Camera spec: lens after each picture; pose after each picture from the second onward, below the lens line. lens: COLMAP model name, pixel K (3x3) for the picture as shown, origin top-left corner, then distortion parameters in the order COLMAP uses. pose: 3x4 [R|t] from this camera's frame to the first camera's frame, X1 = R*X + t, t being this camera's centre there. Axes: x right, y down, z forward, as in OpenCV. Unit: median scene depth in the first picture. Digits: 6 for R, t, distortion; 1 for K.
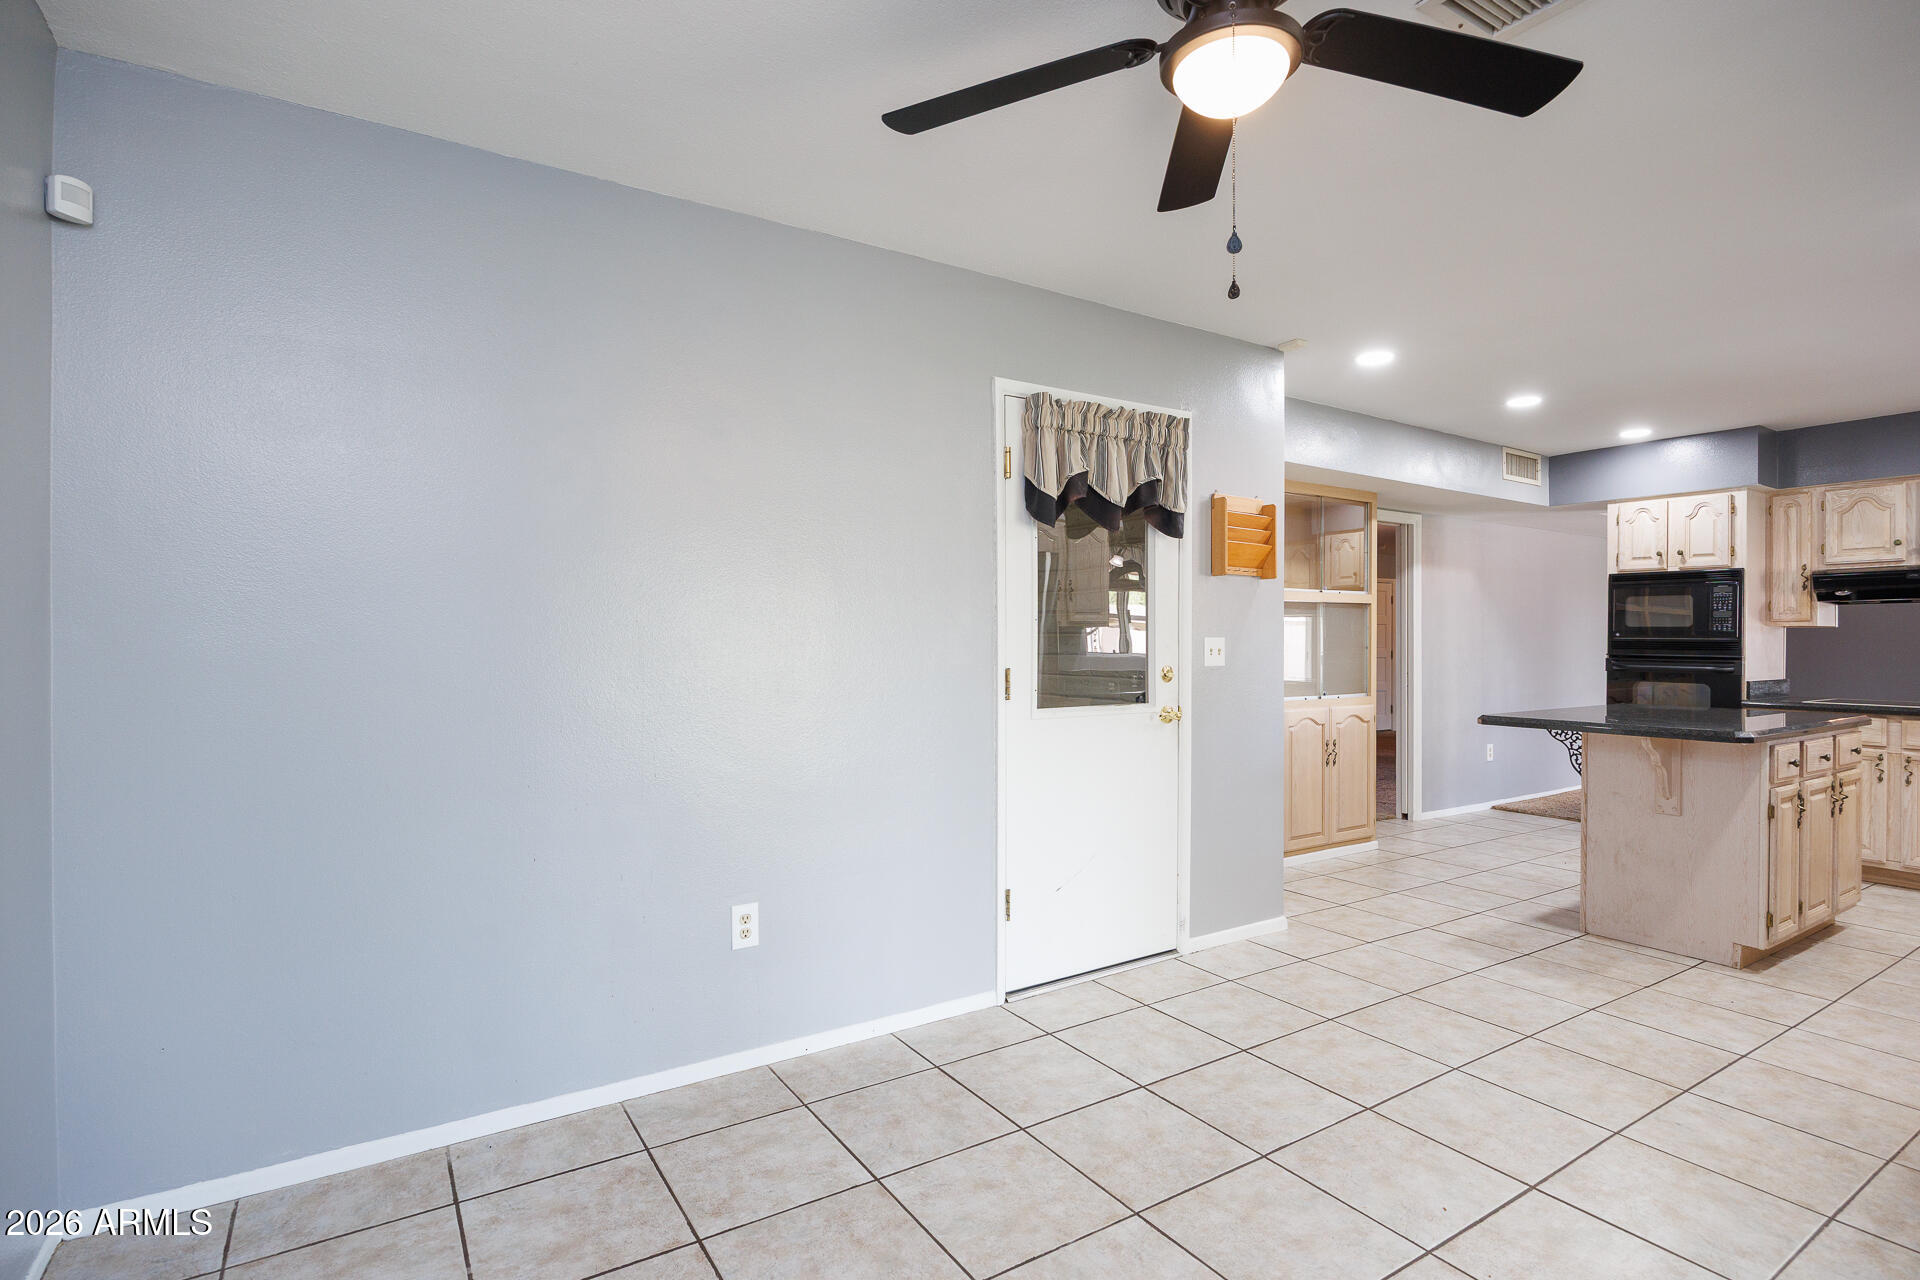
lens RADIAL K [[947.9, 0, 968.5], [0, 947.9, 641.9], [0, 0, 1]] dist [-0.013721, 0.003378]
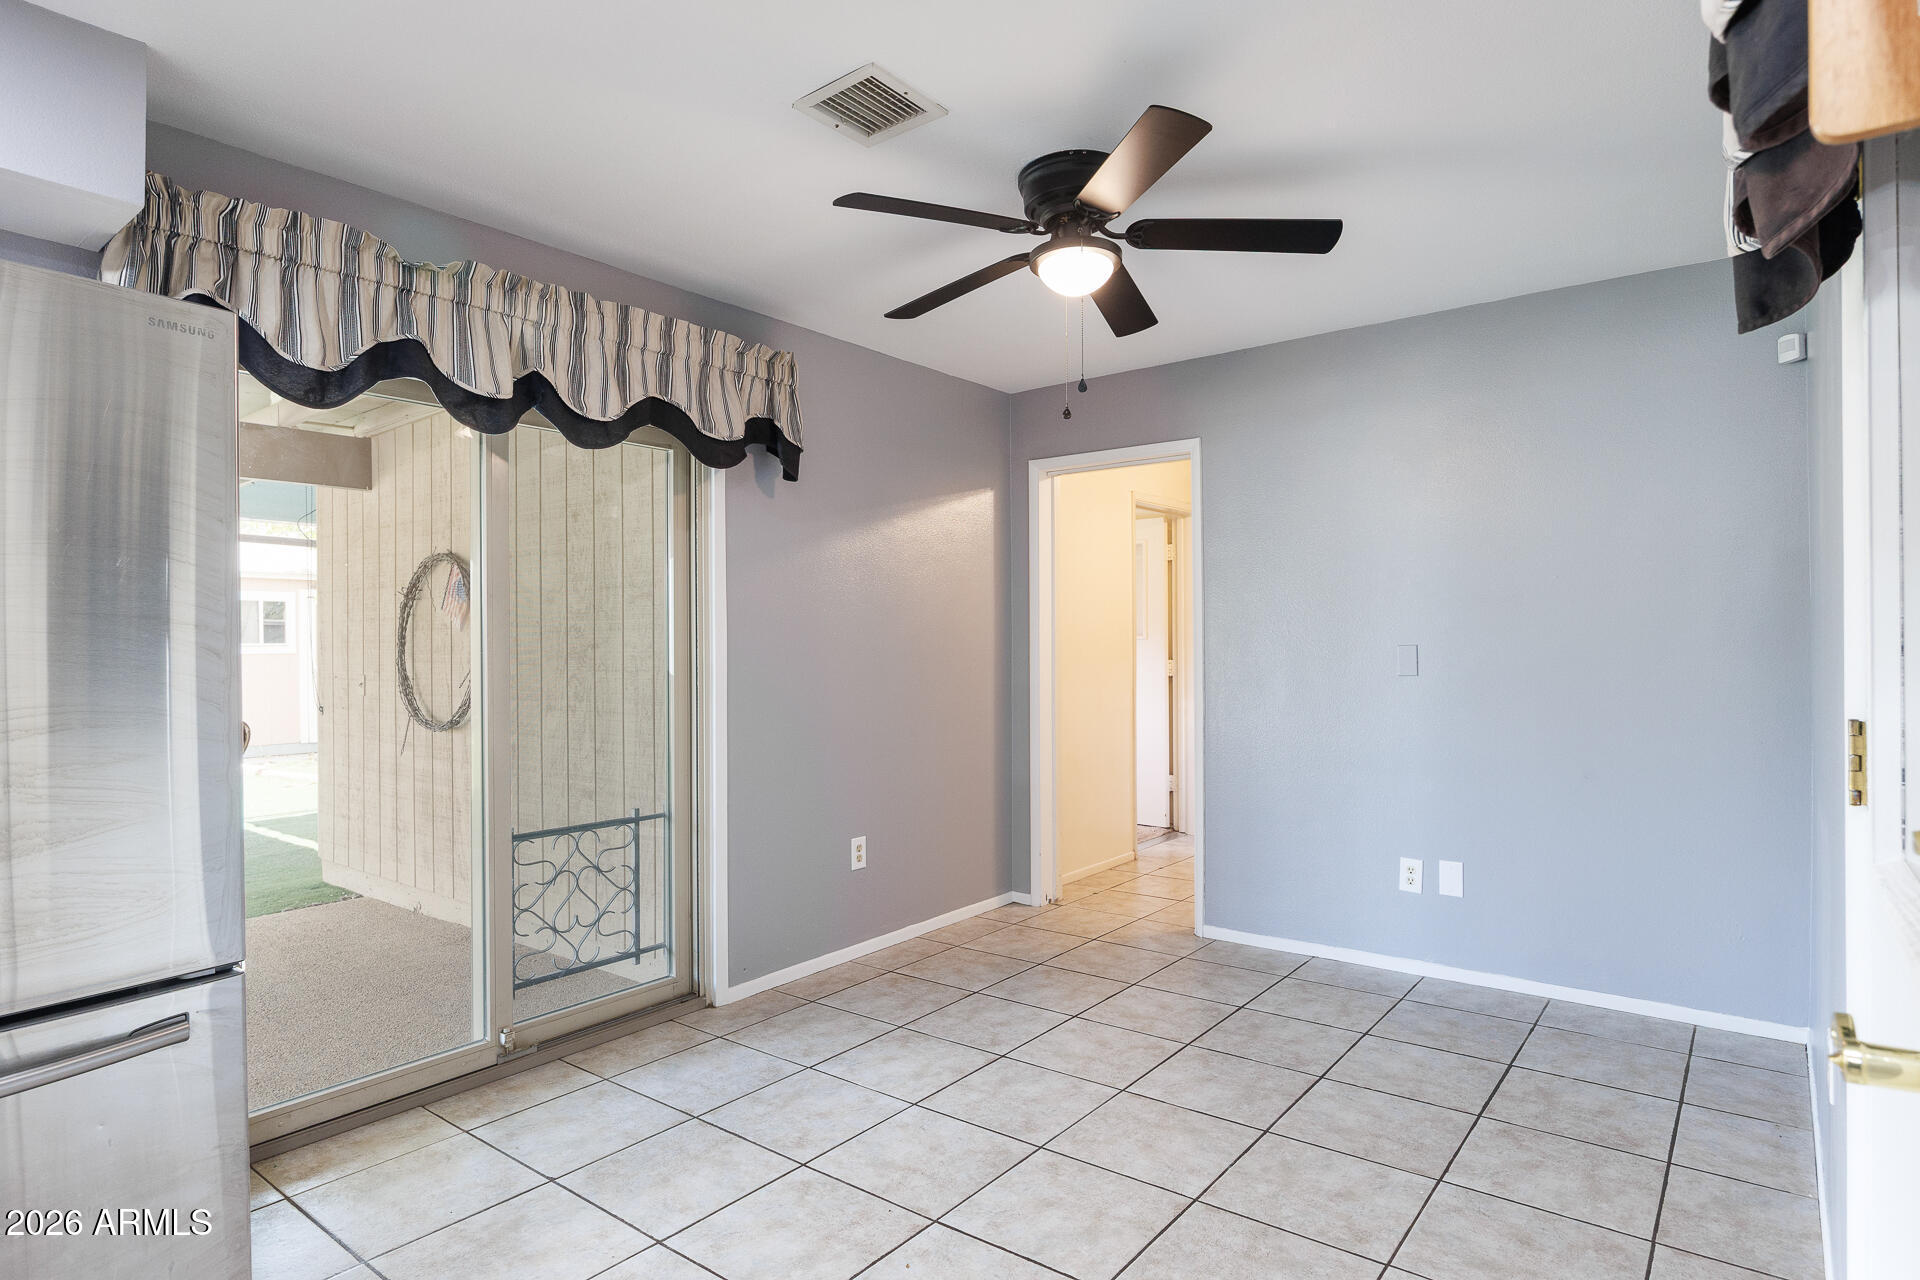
lens RADIAL K [[1043.8, 0, 952.1], [0, 1043.8, 627.4], [0, 0, 1]] dist [-0.000856, -0.003302]
pose [[-0.950219, -0.001085, -0.311582, 0.299341], [0.004797, 0.999824, -0.018110, -0.001792], [0.311547, -0.018703, -0.950047, 0.763423]]
